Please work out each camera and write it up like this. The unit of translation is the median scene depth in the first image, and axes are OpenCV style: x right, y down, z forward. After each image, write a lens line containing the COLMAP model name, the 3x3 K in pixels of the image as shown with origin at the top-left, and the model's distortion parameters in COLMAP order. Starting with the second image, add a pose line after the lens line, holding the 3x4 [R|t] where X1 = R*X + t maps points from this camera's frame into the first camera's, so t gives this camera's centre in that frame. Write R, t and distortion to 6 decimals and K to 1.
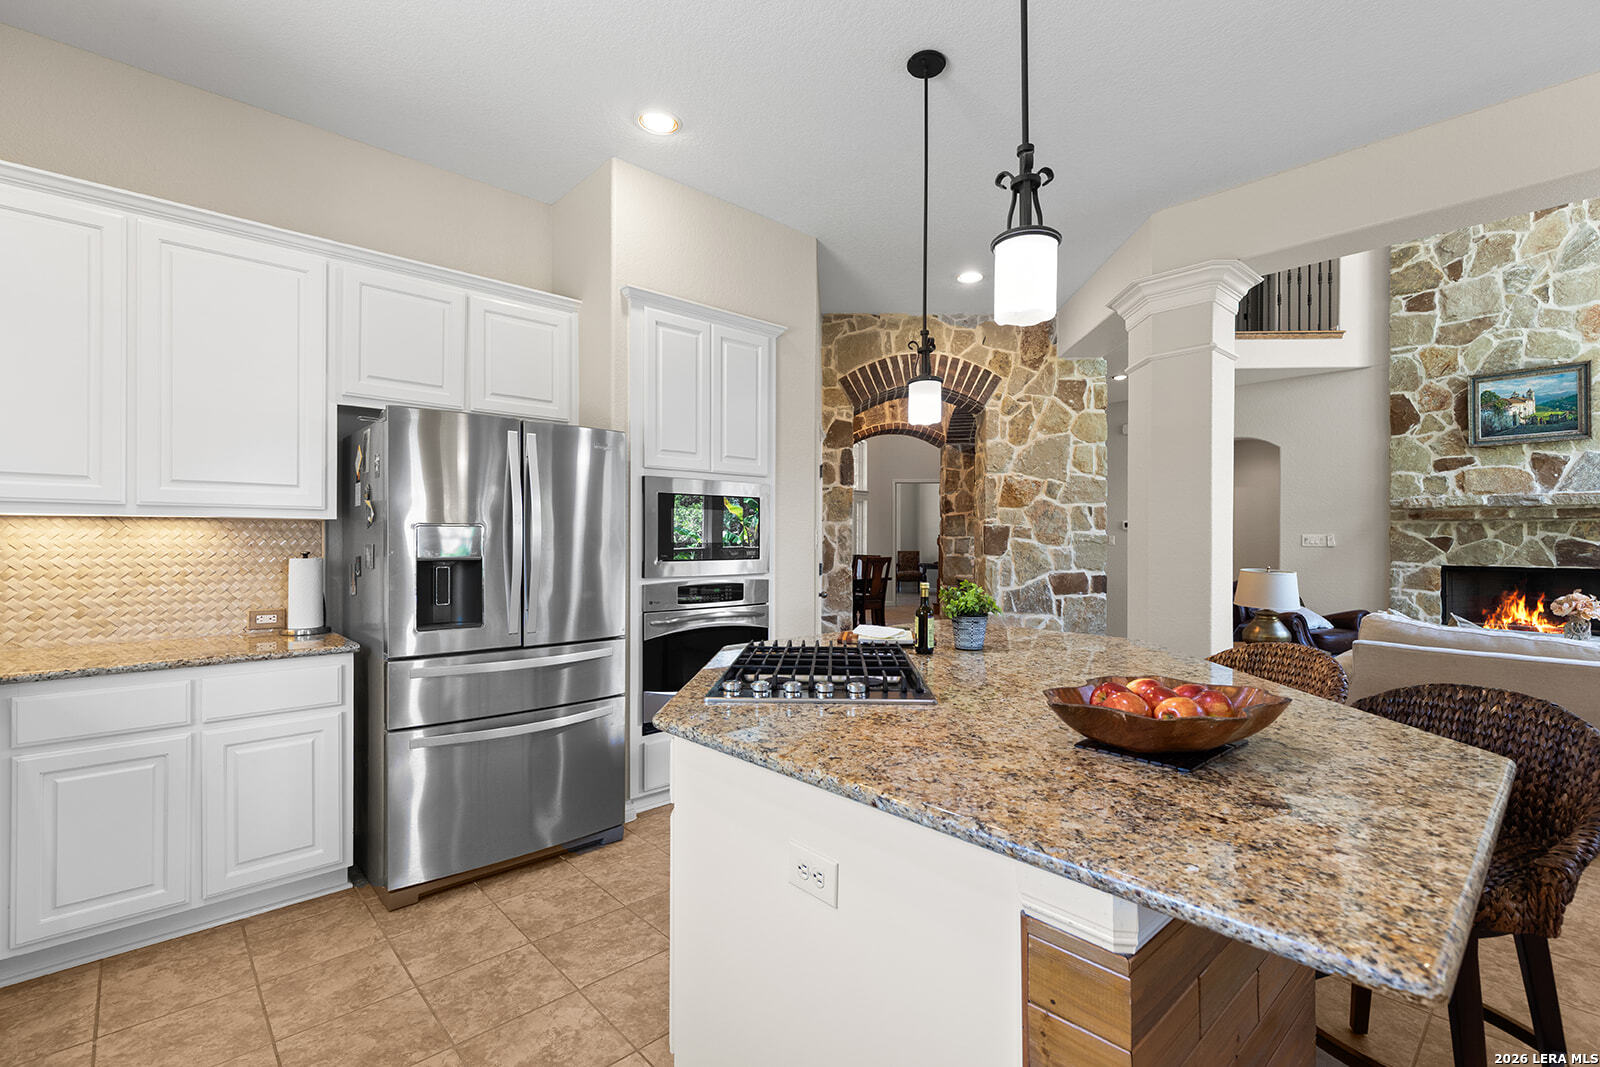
lens RADIAL K [[726.8, 0, 807.3], [0, 726.8, 539.3], [0, 0, 1]] dist [0.008840, -0.000708]
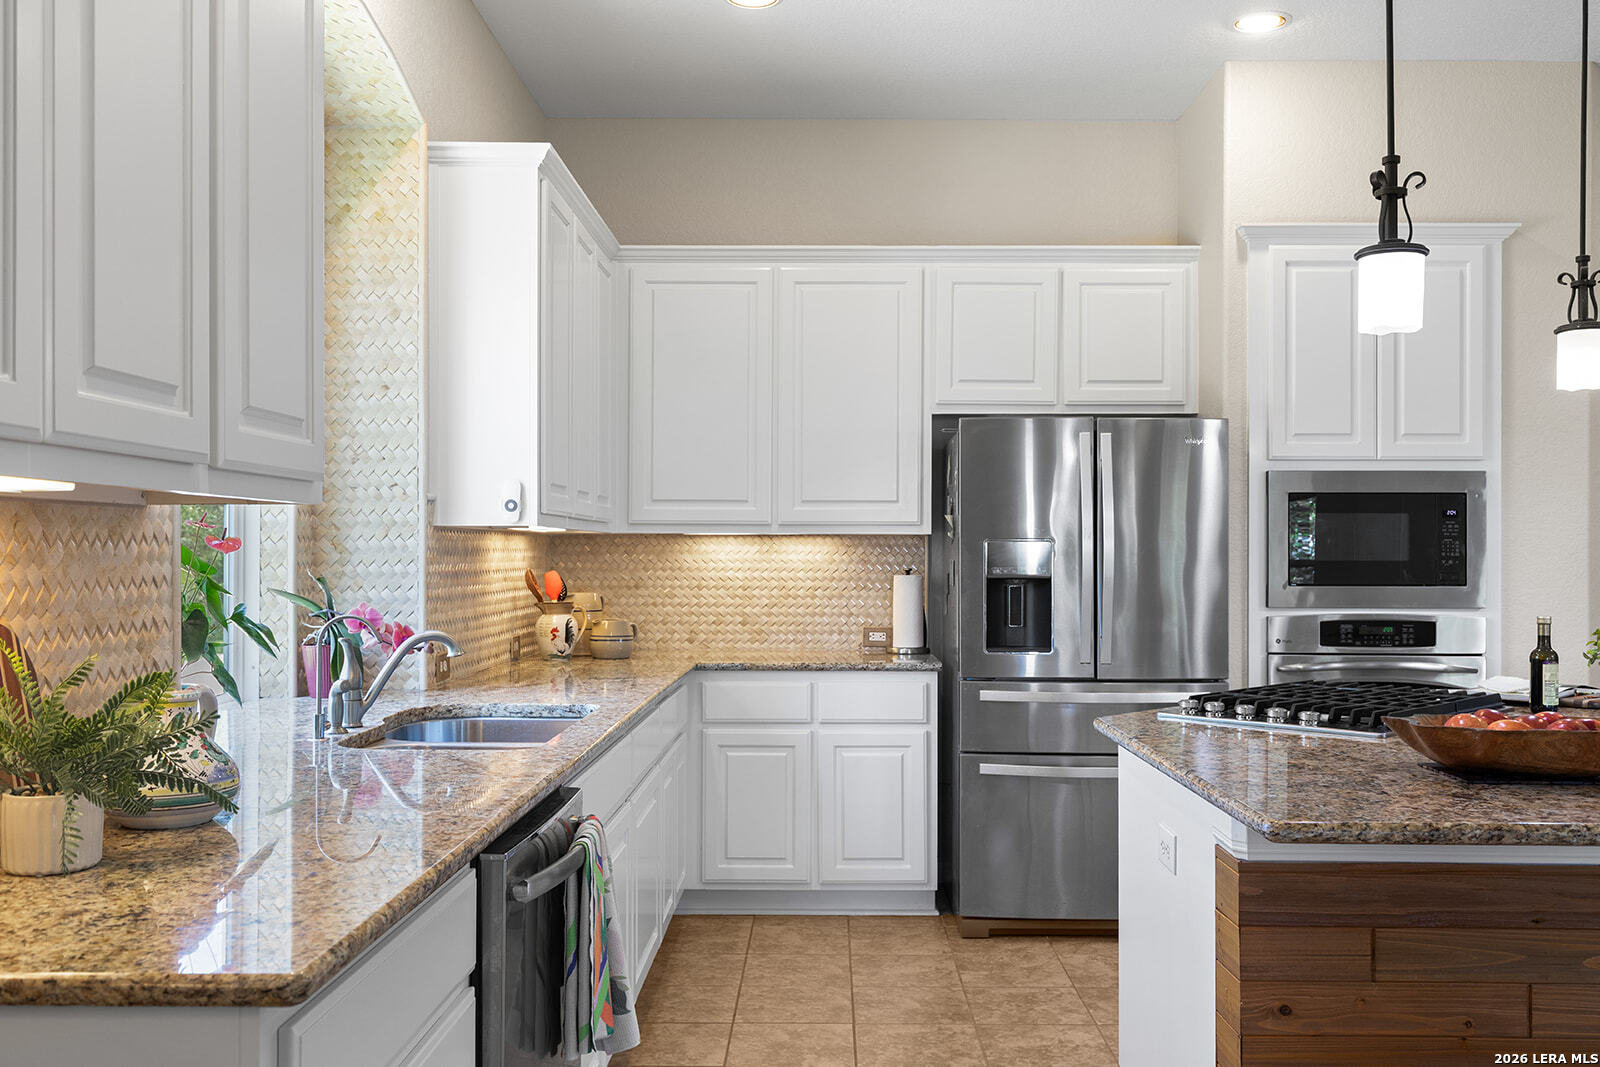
lens RADIAL K [[1426.5, 0, 800.0], [0, 1426.5, 533.5], [0, 0, 1]] dist [0.004285, 0.000179]
pose [[0.721078, -0.009833, -0.692784, 0.553158], [-0.000799, 0.999887, -0.015023, -0.000374], [0.692853, 0.011386, 0.720989, -0.490493]]
